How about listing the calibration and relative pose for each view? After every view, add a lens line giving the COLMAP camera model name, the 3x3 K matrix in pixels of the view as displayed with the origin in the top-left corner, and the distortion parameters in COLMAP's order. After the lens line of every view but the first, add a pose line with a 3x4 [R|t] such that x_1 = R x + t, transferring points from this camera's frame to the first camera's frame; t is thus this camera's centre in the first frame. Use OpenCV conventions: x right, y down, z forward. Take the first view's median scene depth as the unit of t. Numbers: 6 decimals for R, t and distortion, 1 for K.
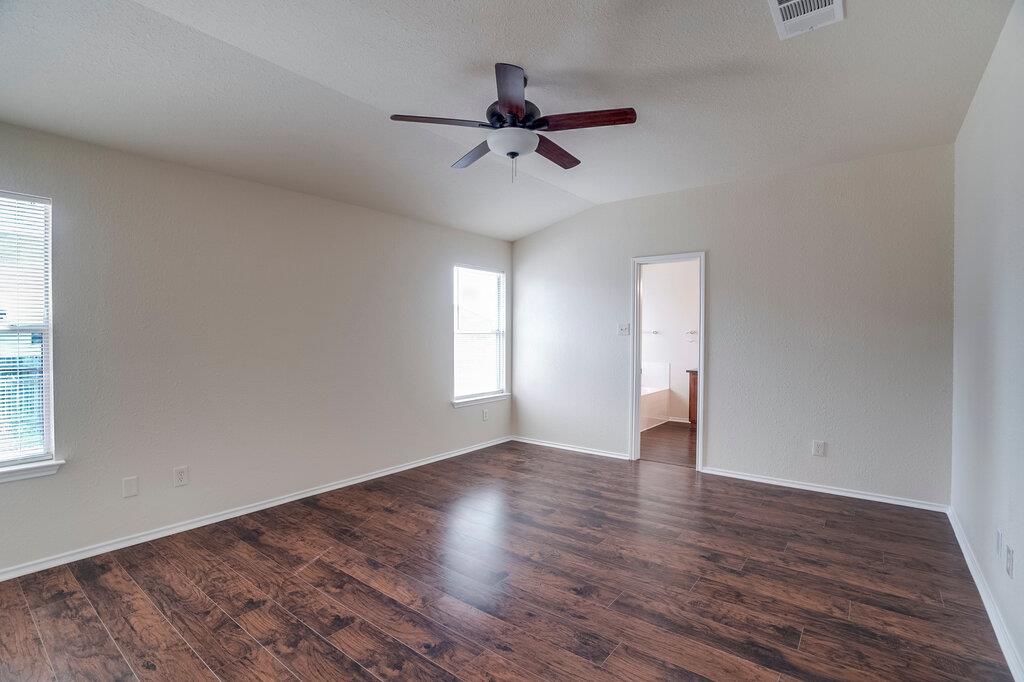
lens RADIAL K [[483.1, 0, 512.0], [0, 483.1, 341.0], [0, 0, 1]] dist [-0.004863, -0.000296]
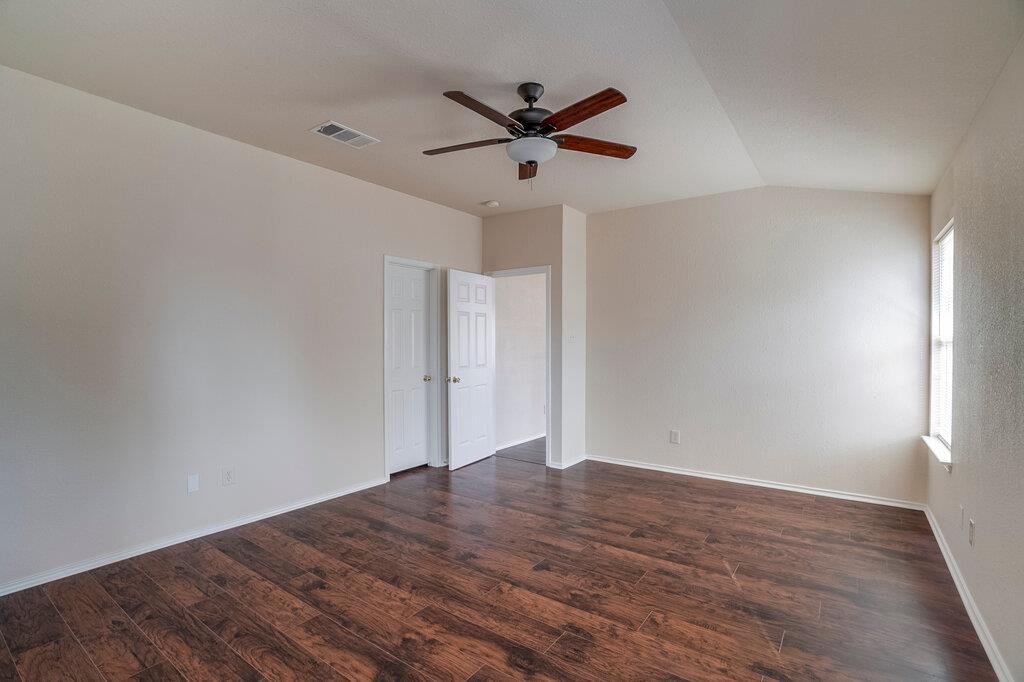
lens RADIAL K [[483.1, 0, 512.0], [0, 483.1, 341.0], [0, 0, 1]] dist [-0.004863, -0.000296]
pose [[-0.999507, -0.003783, -0.031177, 0.077784], [-0.004277, 0.999867, 0.015768, -0.040751], [0.031113, 0.015893, -0.999389, 2.168177]]
